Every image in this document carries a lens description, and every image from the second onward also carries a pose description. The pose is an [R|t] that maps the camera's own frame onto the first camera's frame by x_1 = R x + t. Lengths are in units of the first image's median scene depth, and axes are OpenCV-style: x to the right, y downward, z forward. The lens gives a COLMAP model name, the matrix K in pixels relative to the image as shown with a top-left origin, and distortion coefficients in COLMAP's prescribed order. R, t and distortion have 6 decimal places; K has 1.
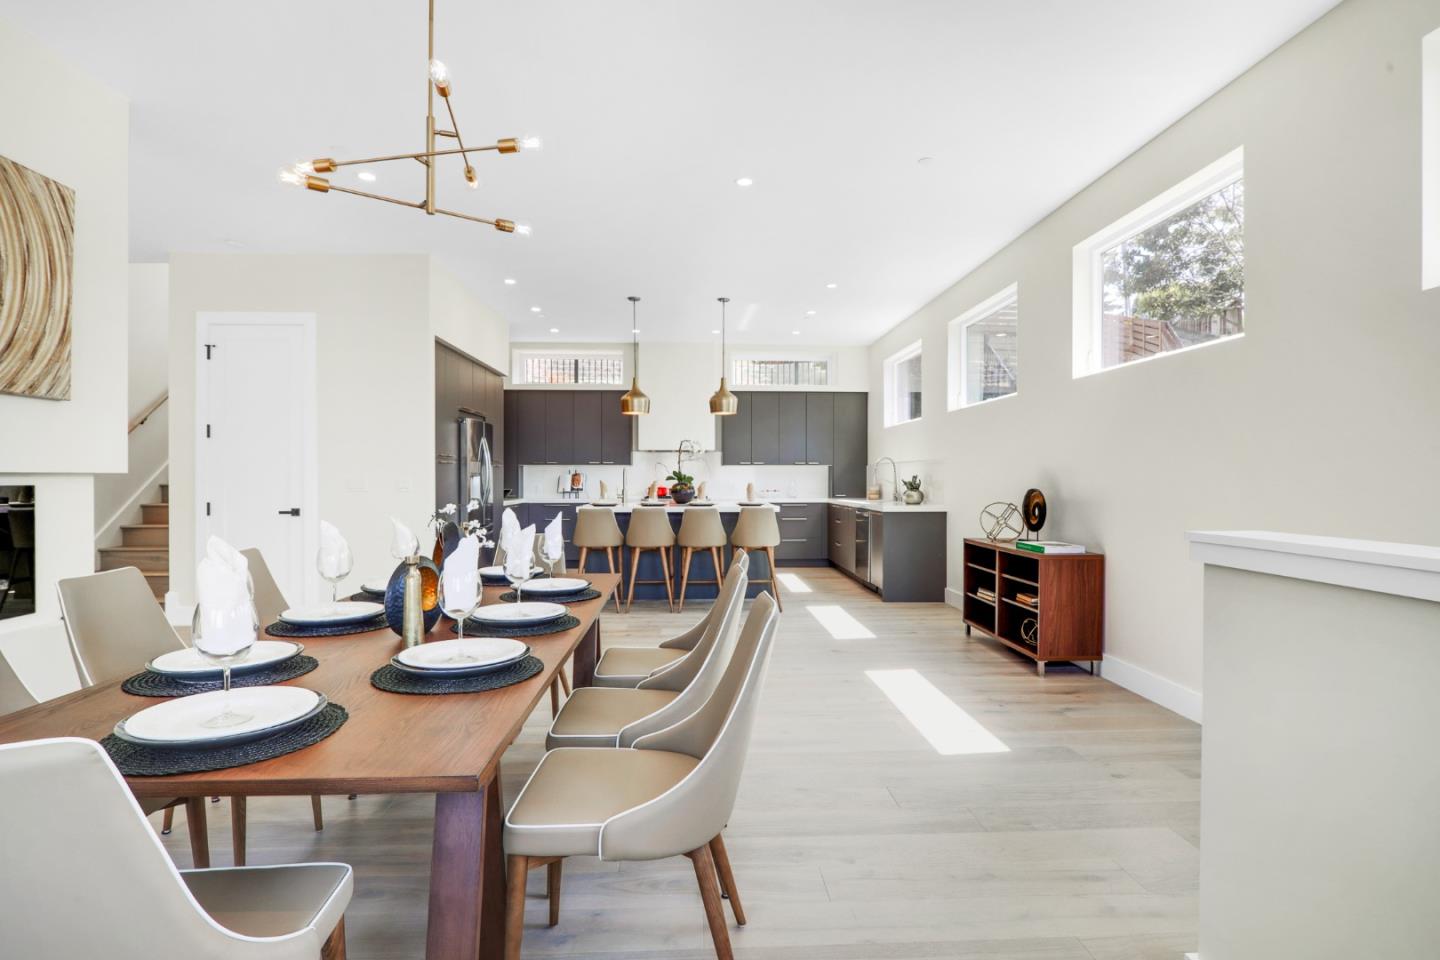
lens RADIAL K [[726.9, 0, 720.0], [0, 726.9, 480.0], [0, 0, 1]] dist [-0.014118, 0.000318]
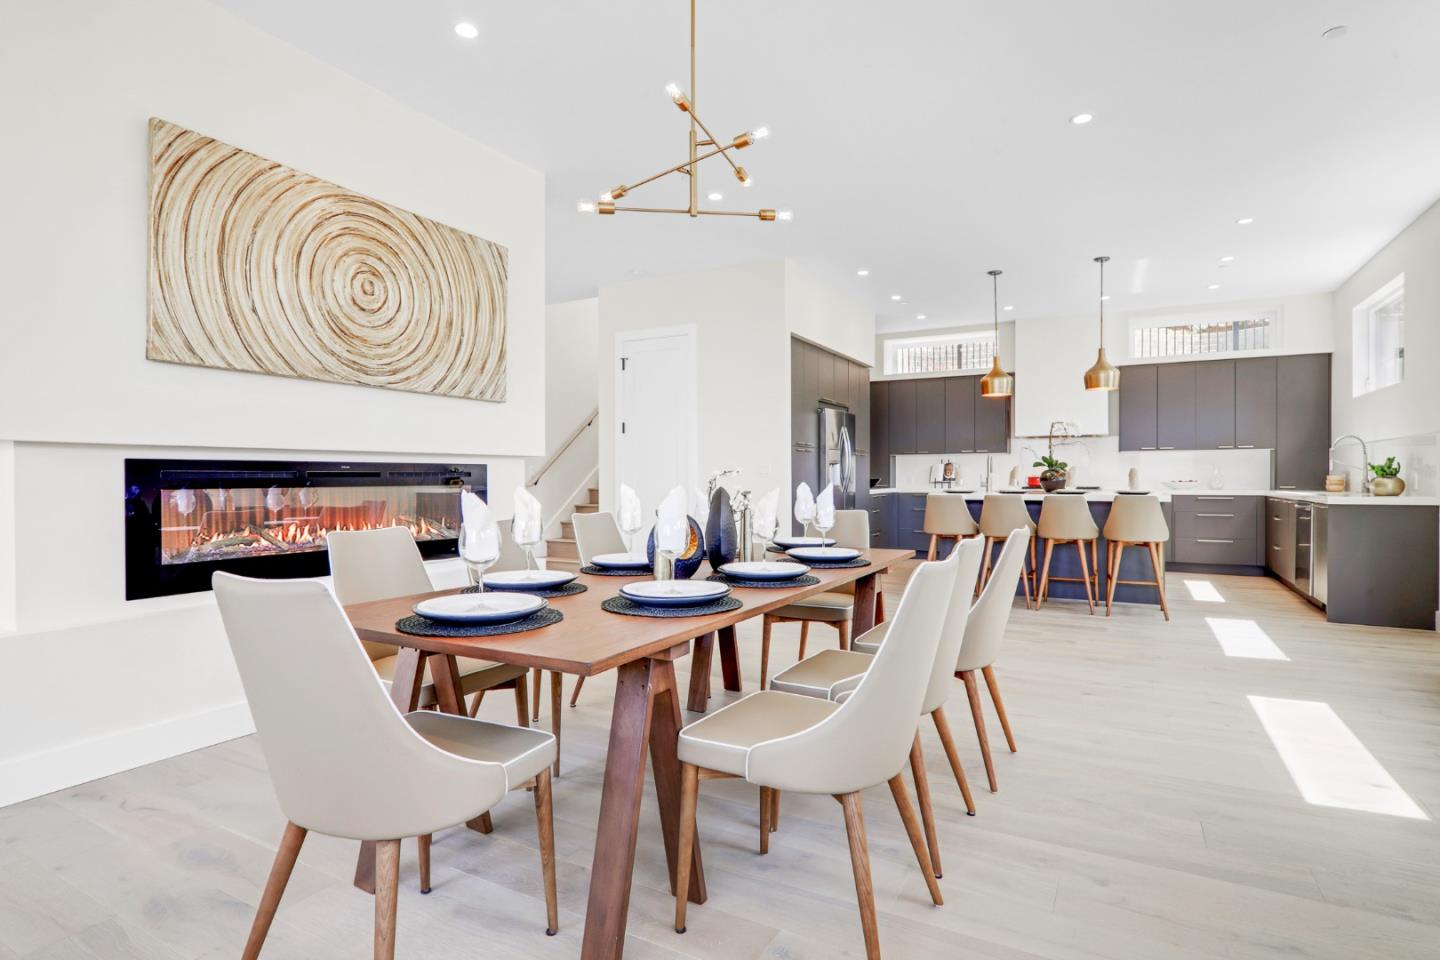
lens RADIAL K [[735.9, 0, 720.0], [0, 735.9, 480.0], [0, 0, 1]] dist [-0.013658, 0.000339]
pose [[0.853131, 0.000911, -0.521696, 0.073887], [0.001103, 0.999993, 0.003550, 0.013961], [0.521696, -0.003604, 0.853124, 0.008382]]
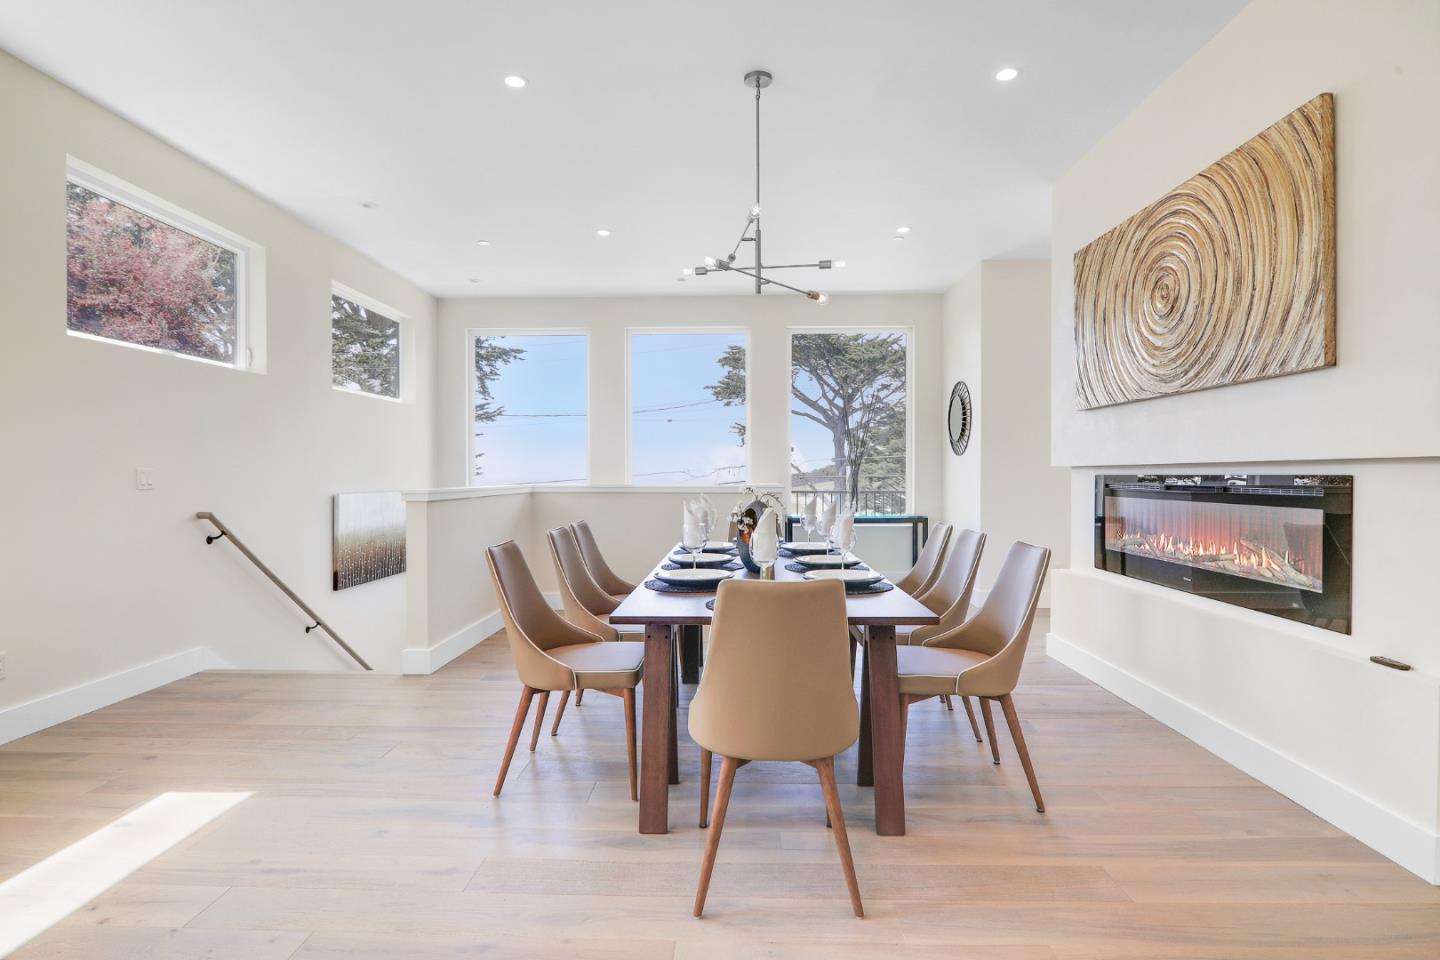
lens RADIAL K [[726.9, 0, 720.0], [0, 726.9, 480.0], [0, 0, 1]] dist [-0.014118, 0.000318]
pose [[-0.998895, 0.003096, 0.046897, -0.122038], [0.003249, 0.999990, 0.003198, 0.004018], [-0.046886, 0.003346, -0.998895, 0.773677]]
